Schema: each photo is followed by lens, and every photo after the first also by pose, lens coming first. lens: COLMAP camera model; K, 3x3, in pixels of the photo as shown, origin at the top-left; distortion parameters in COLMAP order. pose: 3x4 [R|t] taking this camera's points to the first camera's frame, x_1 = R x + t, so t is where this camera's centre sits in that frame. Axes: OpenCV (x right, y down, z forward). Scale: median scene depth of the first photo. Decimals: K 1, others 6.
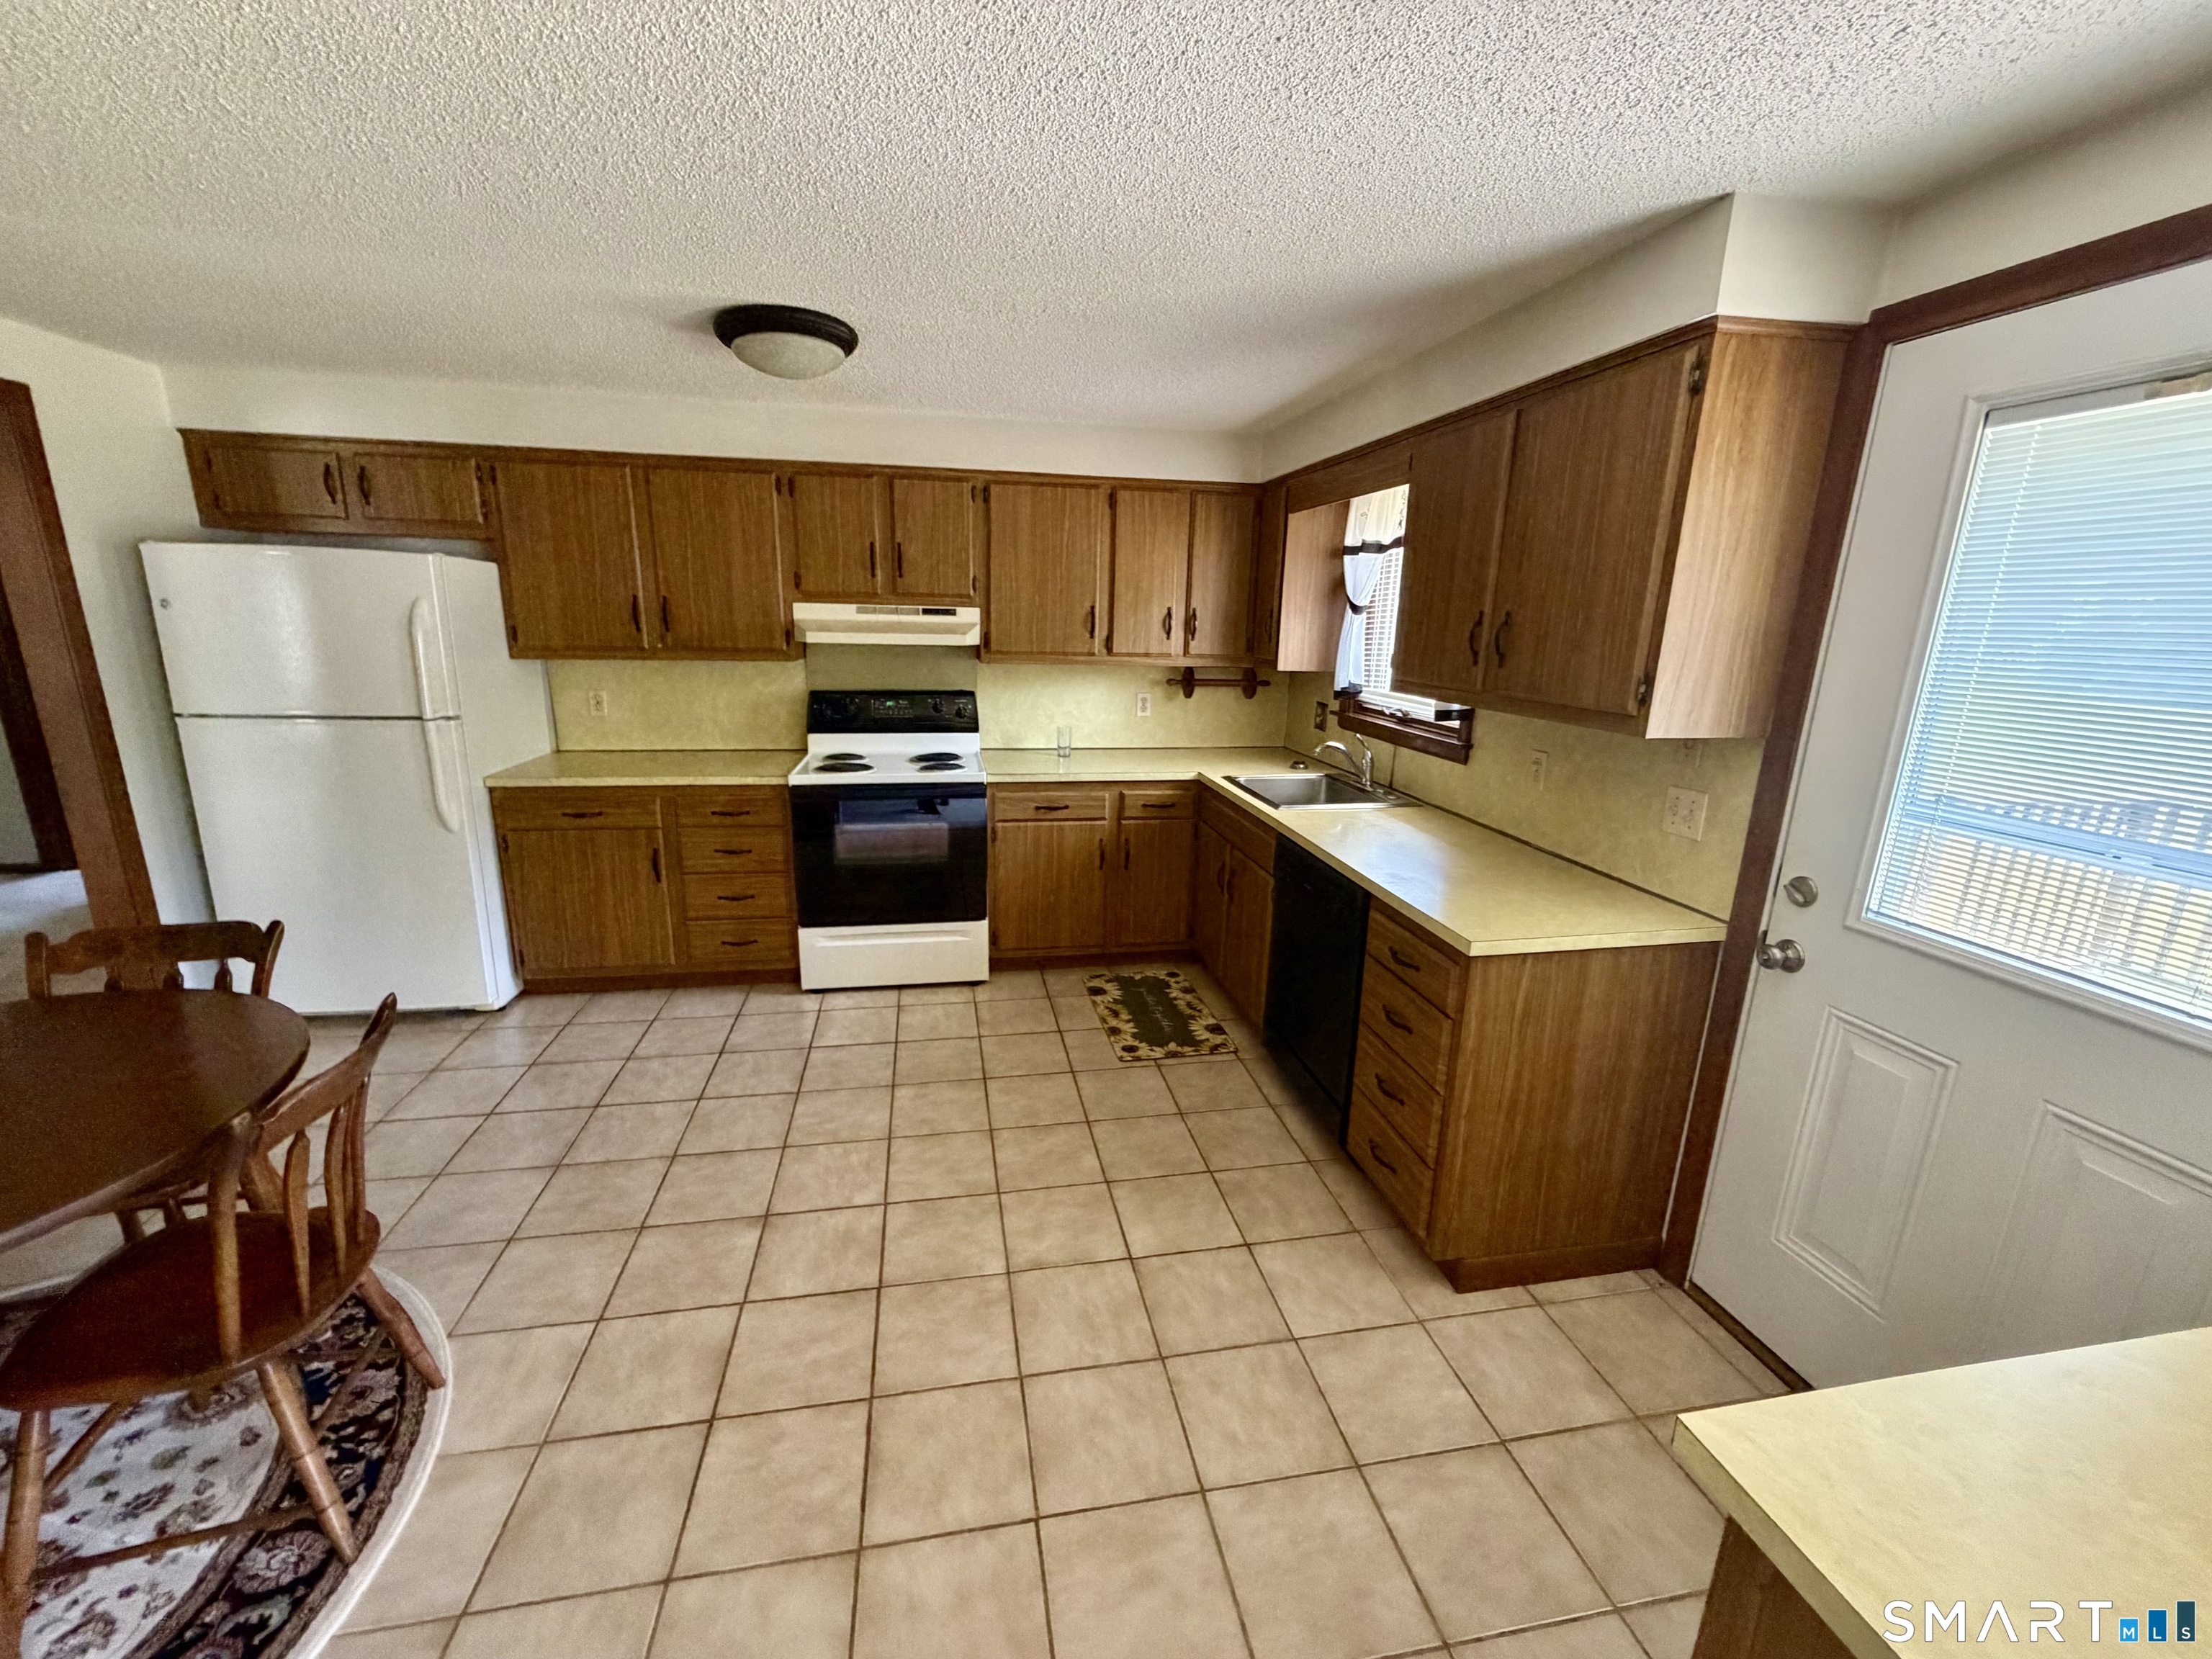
lens RADIAL K [[887.8, 0, 1102.9], [0, 887.8, 827.8], [0, 0, 1]] dist [-0.002619, -0.000141]
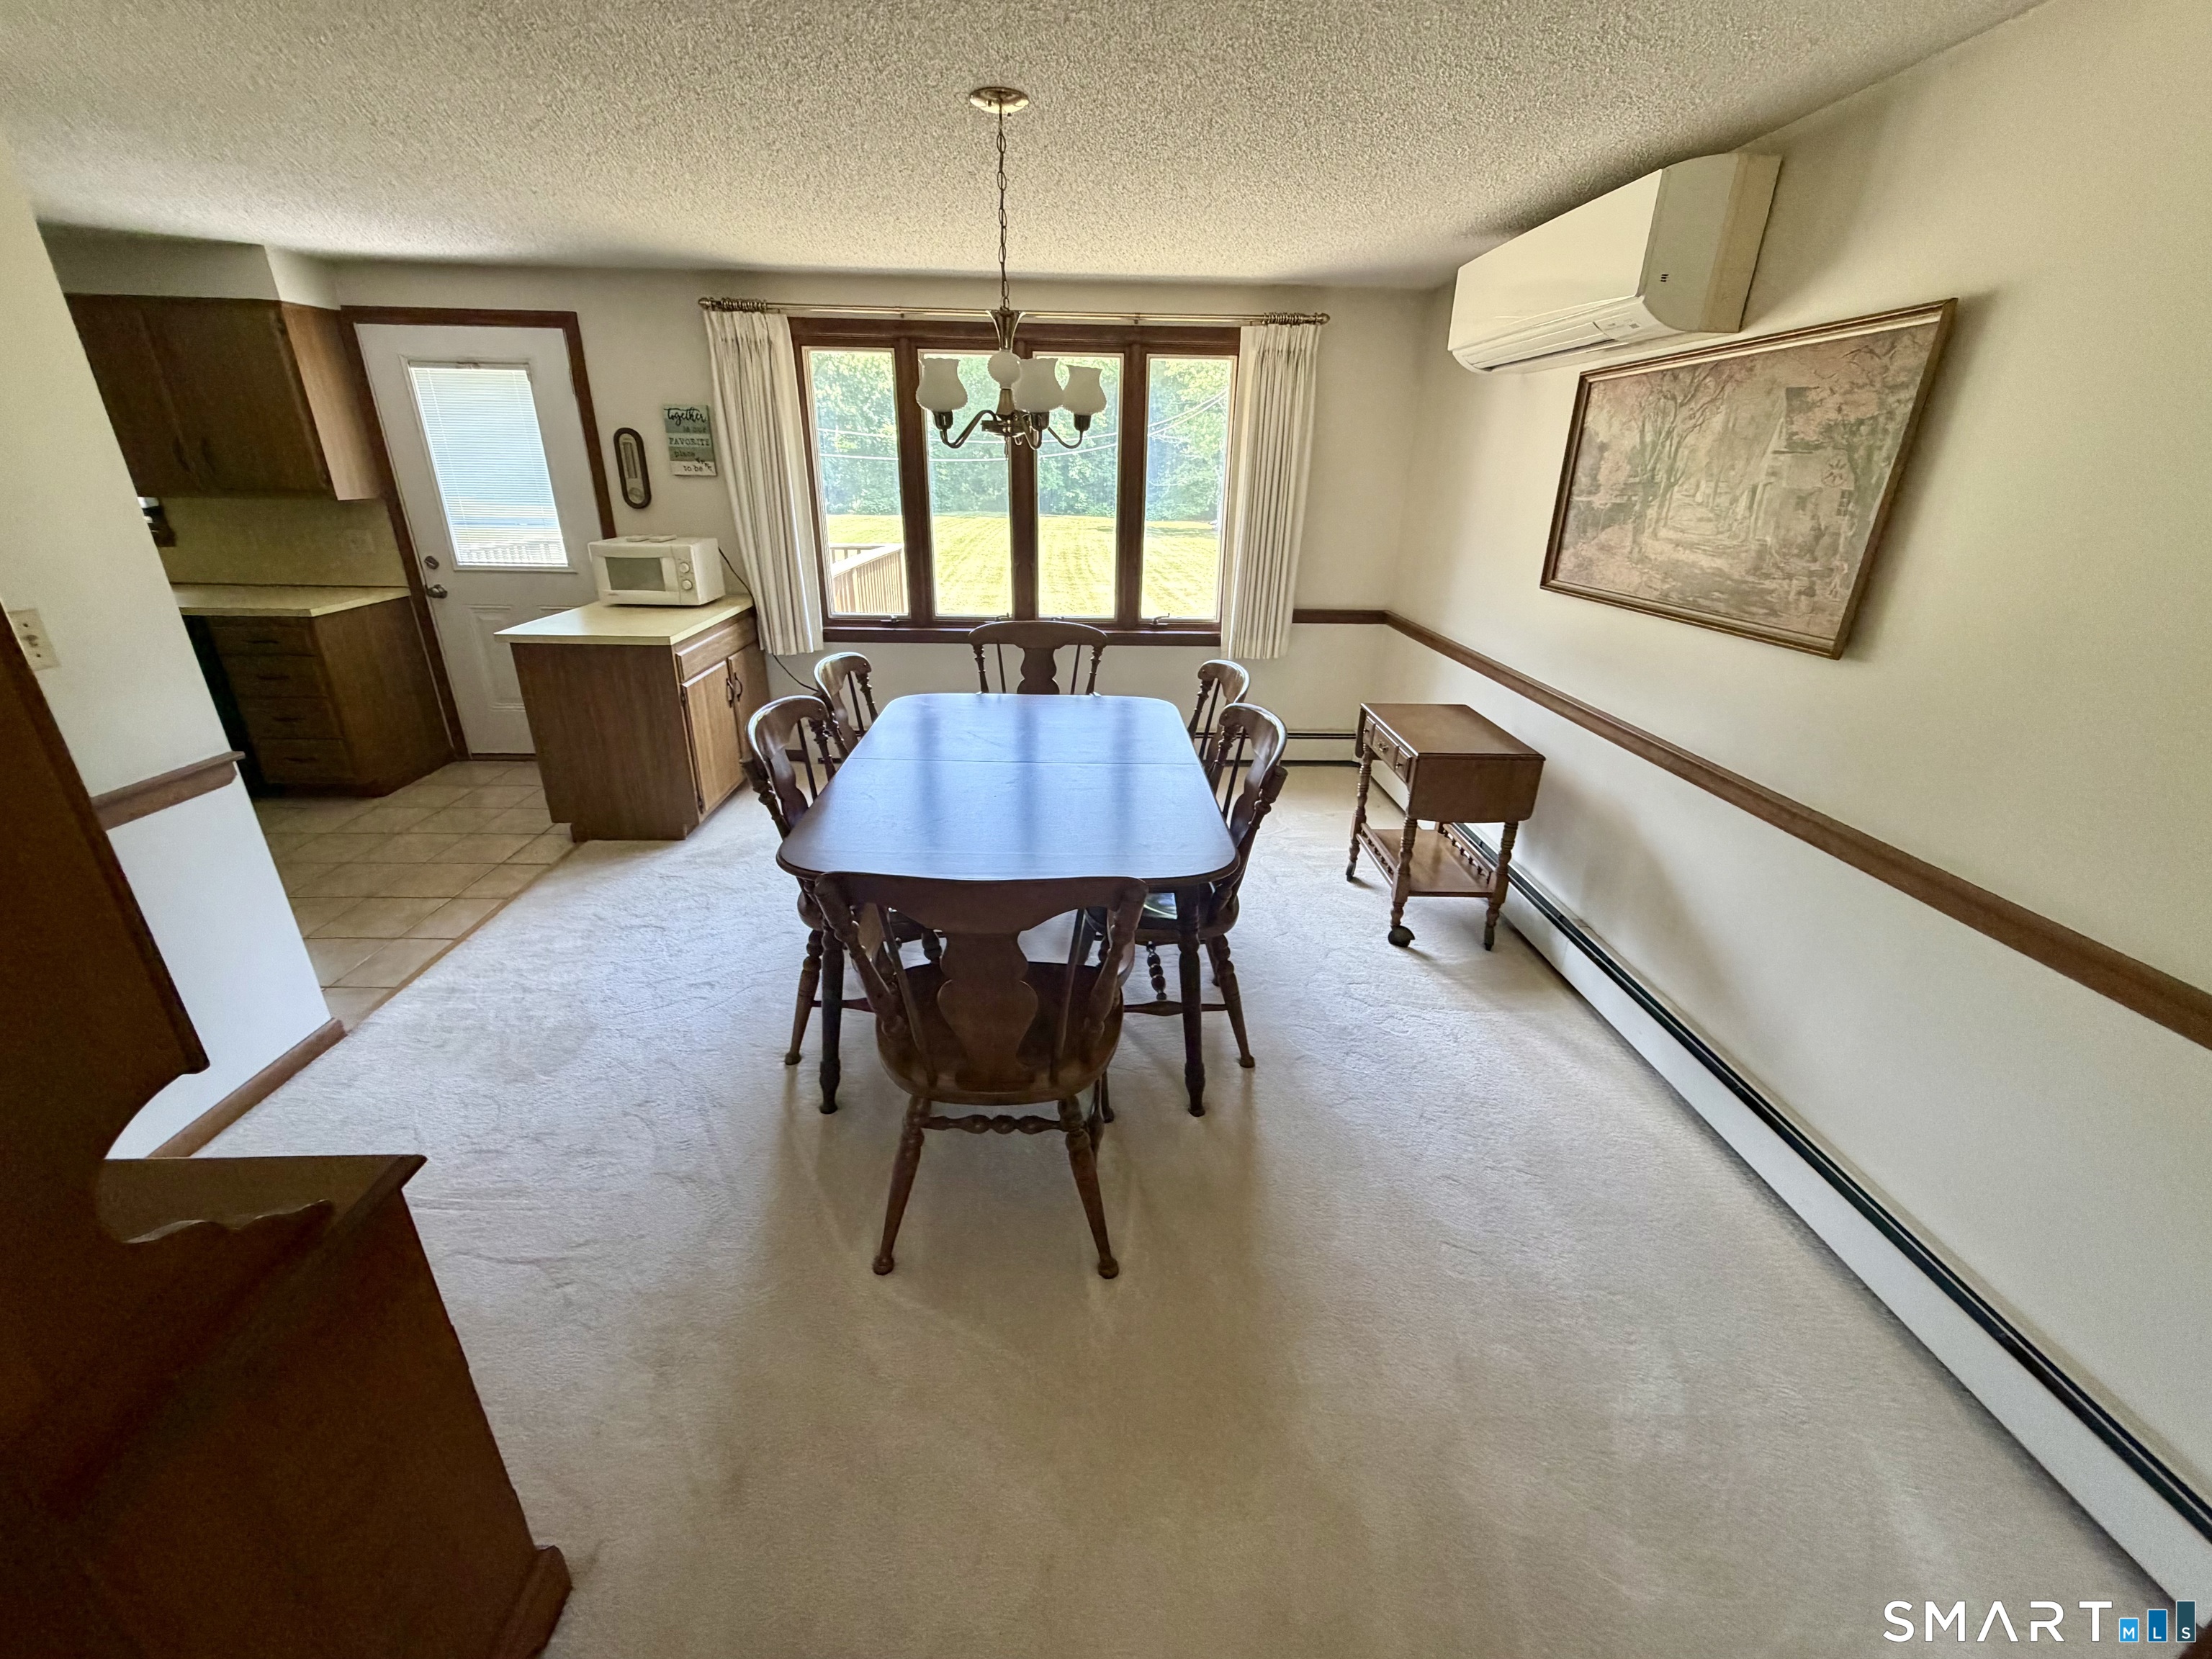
lens RADIAL K [[887.8, 0, 1105.0], [0, 887.8, 834.1], [0, 0, 1]] dist [-0.002619, -0.000141]
pose [[0.141740, -0.399135, 0.905870, -1.431914], [0.224622, 0.904207, 0.363256, 0.276253], [-0.964082, 0.151990, 0.217817, -1.178903]]
